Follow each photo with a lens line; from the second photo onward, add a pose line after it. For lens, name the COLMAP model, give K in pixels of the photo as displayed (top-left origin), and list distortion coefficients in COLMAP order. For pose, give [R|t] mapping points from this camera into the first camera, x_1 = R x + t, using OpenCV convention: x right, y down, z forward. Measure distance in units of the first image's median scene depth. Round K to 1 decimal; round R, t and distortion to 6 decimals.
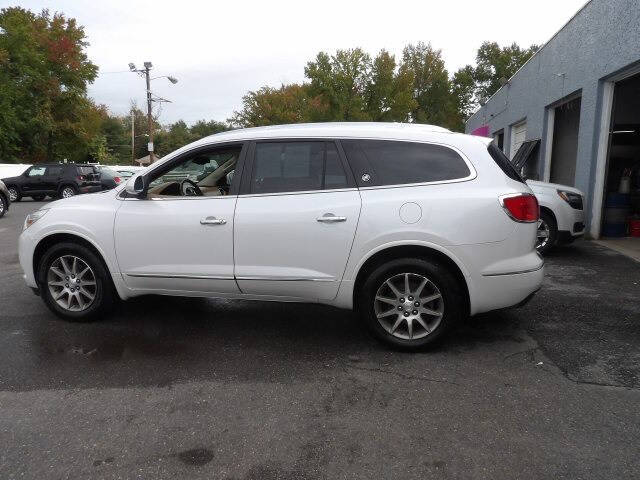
lens RADIAL K [[454.3, 0, 327.2], [0, 454.3, 239.8], [0, 0, 1]] dist [-0.026199, 0.030148]
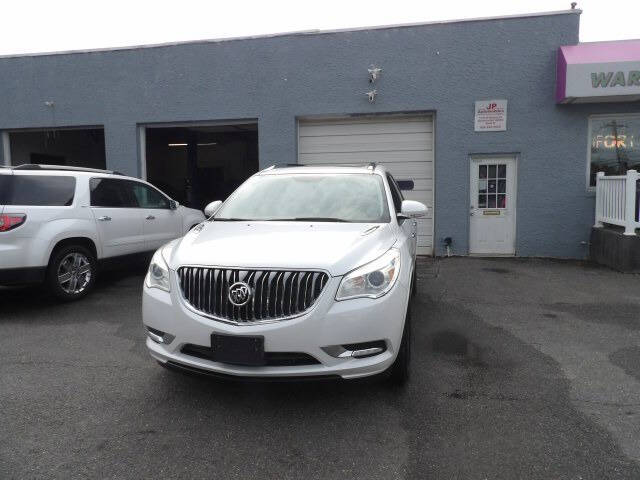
lens RADIAL K [[450.0, 0, 330.4], [0, 450.0, 243.3], [0, 0, 1]] dist [-0.009824, -0.001729]
pose [[-0.010651, -0.113021, 0.993535, -1.435958], [0.164790, 0.979808, 0.113226, -0.188249], [-0.986271, 0.164931, 0.008189, 1.157089]]
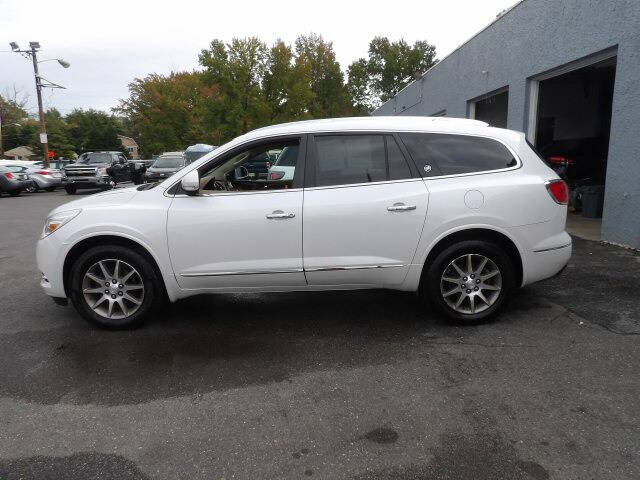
lens RADIAL K [[454.0, 0, 328.2], [0, 454.0, 238.7], [0, 0, 1]] dist [-0.031617, 0.044174]
pose [[0.972493, -0.054222, 0.226532, -0.356762], [0.050101, 0.998458, 0.023908, -0.006770], [-0.227479, -0.011900, 0.973710, 0.002593]]
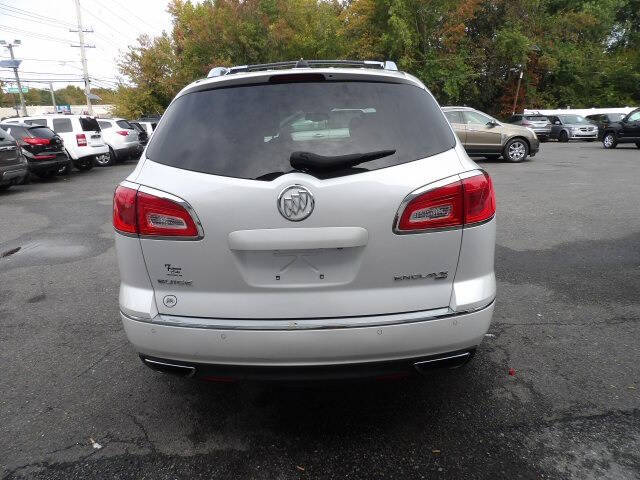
lens RADIAL K [[454.0, 0, 328.2], [0, 454.0, 238.7], [0, 0, 1]] dist [-0.031617, 0.044174]
pose [[0.196782, 0.242294, -0.950037, 0.901916], [-0.124400, 0.967322, 0.220935, -0.166040], [0.972523, 0.074708, 0.220493, 0.965167]]
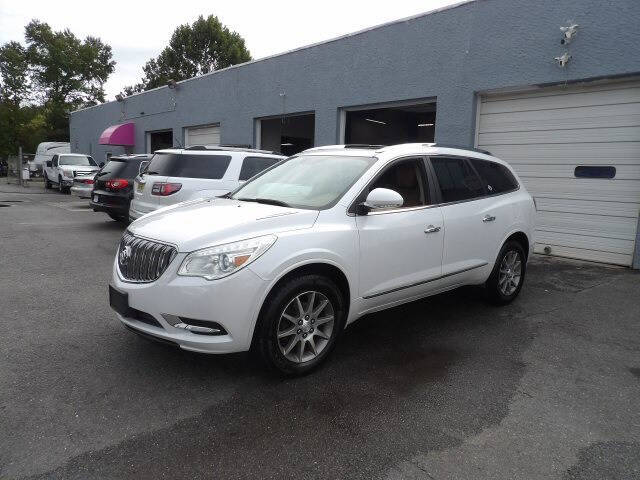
lens RADIAL K [[454.3, 0, 327.2], [0, 454.3, 239.8], [0, 0, 1]] dist [-0.026199, 0.030148]
pose [[0.587401, -0.107961, 0.802063, -1.209772], [0.099375, 0.993184, 0.060908, -0.101293], [-0.803172, 0.043928, 0.594126, 0.520780]]
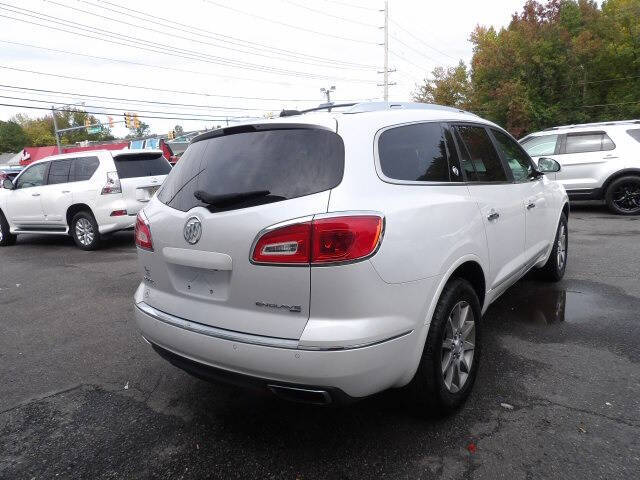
lens RADIAL K [[454.3, 0, 327.2], [0, 454.3, 239.8], [0, 0, 1]] dist [-0.026199, 0.030148]
pose [[-0.407545, 0.184489, -0.894355, 0.904809], [-0.087627, 0.966960, 0.239396, -0.236609], [0.908971, 0.175934, -0.377913, 1.400279]]
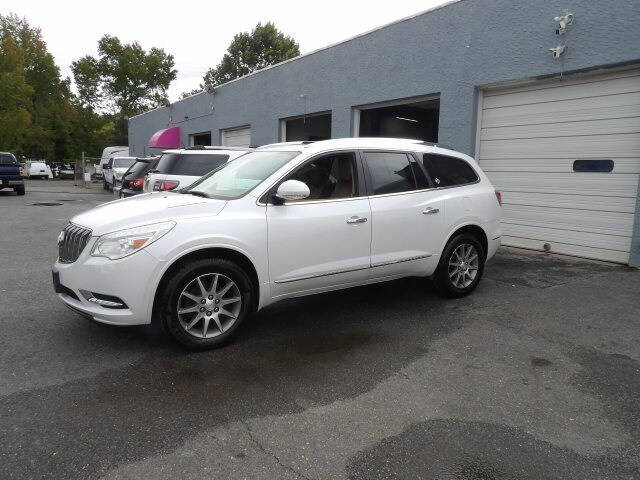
lens RADIAL K [[454.0, 0, 328.2], [0, 454.0, 238.7], [0, 0, 1]] dist [-0.031617, 0.044174]
pose [[0.684779, -0.100134, 0.721839, -1.066703], [0.097798, 0.994182, 0.045137, -0.049116], [-0.722159, 0.039686, 0.690588, 0.247364]]
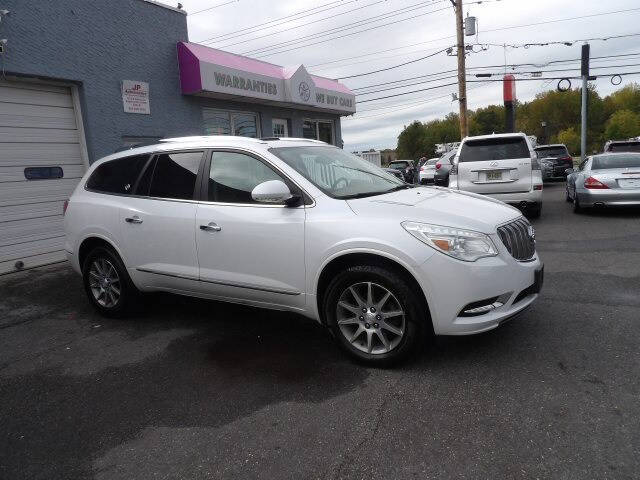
lens RADIAL K [[455.4, 0, 330.6], [0, 455.4, 239.2], [0, 0, 1]] dist [-0.032504, 0.038248]
pose [[-0.955549, -0.008979, 0.294695, -0.652028], [0.089768, 0.943219, 0.319812, -0.403418], [-0.280833, 0.332051, -0.900486, 2.248701]]
